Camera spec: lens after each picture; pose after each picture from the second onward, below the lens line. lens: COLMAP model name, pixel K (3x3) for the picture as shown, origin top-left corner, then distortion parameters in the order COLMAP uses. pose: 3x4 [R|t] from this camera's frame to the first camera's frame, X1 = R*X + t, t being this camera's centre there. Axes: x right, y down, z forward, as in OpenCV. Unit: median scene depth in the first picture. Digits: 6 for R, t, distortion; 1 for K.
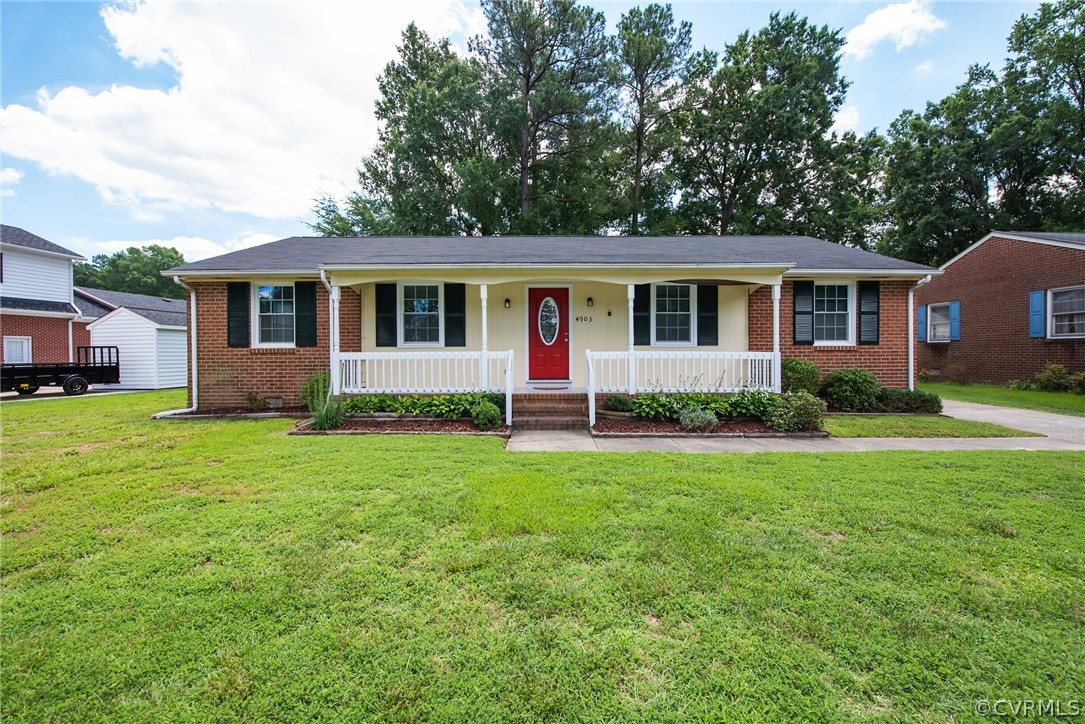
lens RADIAL K [[433.1, 0, 552.7], [0, 433.1, 355.9], [0, 0, 1]] dist [-0.012177, -0.000873]
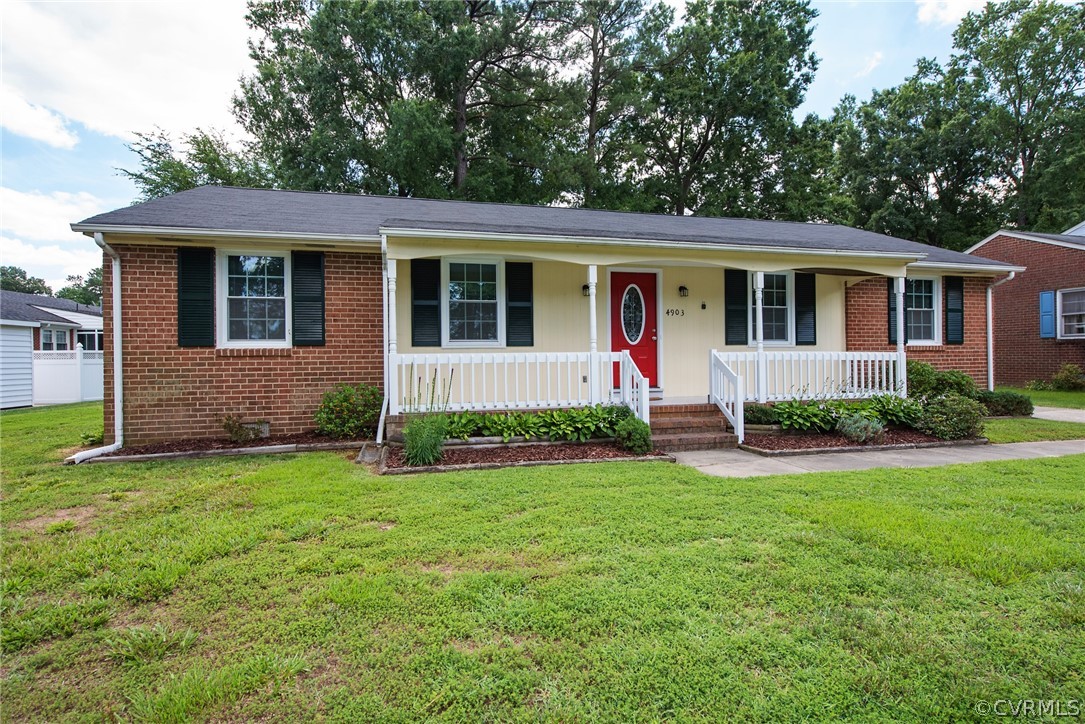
lens RADIAL K [[530.2, 0, 542.5], [0, 530.2, 362.0], [0, 0, 1]] dist [-0.003030, -0.000807]
pose [[0.970881, -0.006952, 0.239462, -0.407569], [0.006060, 0.999972, 0.004461, 0.001835], [-0.239486, -0.002880, 0.970896, 0.095143]]
